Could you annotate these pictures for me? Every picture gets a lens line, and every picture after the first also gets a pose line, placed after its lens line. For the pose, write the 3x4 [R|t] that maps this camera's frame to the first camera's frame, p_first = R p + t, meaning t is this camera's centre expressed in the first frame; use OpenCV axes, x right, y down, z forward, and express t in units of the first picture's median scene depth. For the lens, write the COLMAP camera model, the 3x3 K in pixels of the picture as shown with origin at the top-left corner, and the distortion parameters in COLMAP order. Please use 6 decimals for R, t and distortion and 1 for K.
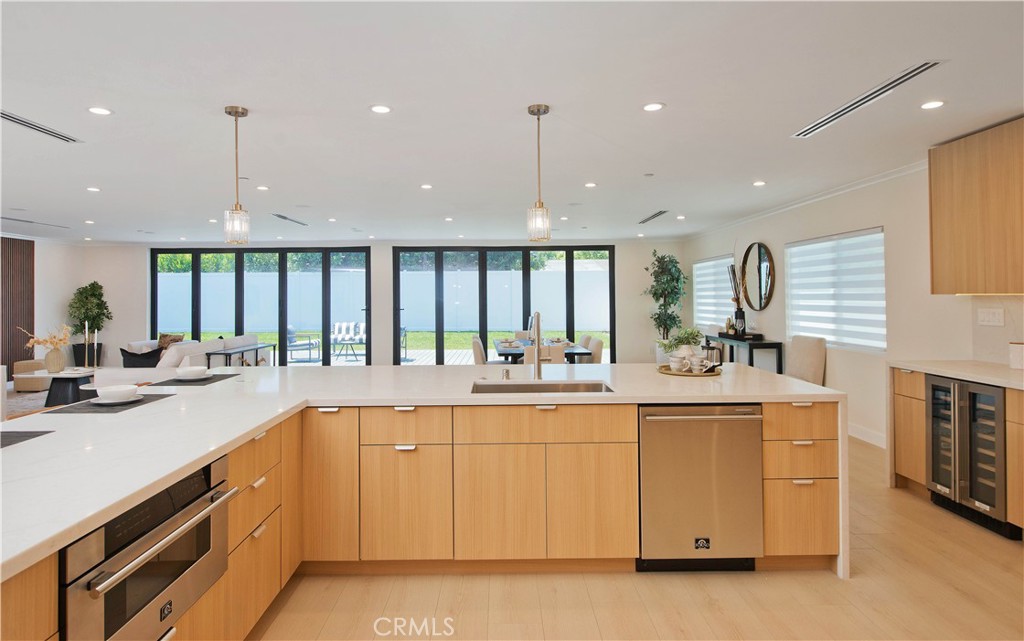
lens RADIAL K [[571.9, 0, 511.9], [0, 571.9, 293.7], [0, 0, 1]] dist [-0.002755, -0.000615]
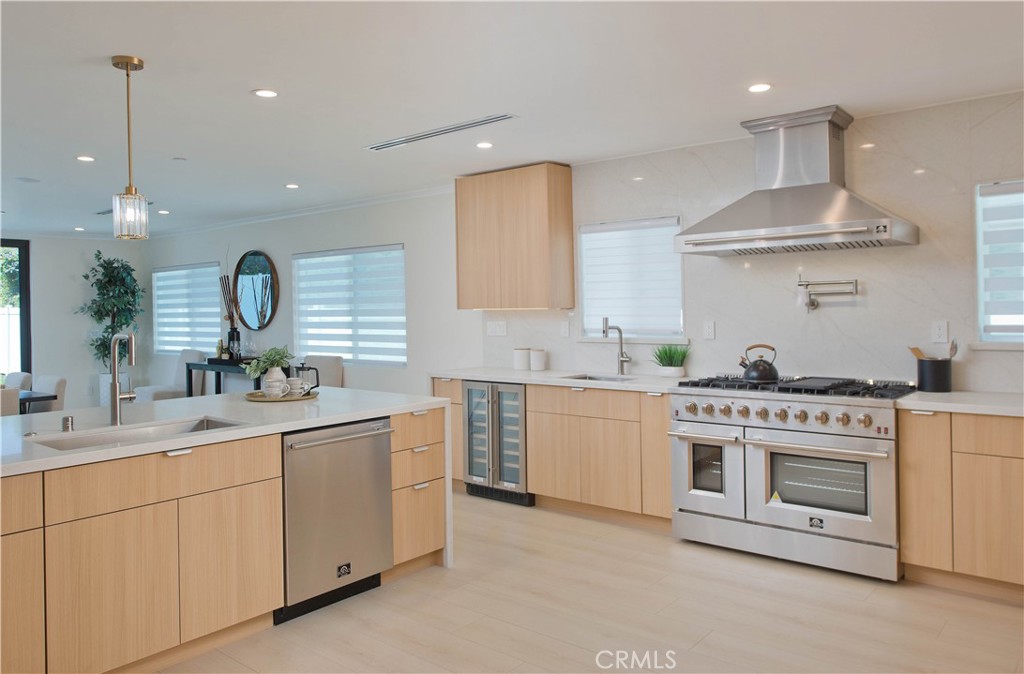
lens RADIAL K [[728.5, 0, 516.0], [0, 728.5, 309.7], [0, 0, 1]] dist [0.002321, -0.000137]
pose [[0.651660, -0.004335, 0.758499, -0.212036], [0.006172, 0.999981, 0.000412, 0.001642], [-0.758486, 0.004412, 0.651674, -0.007544]]
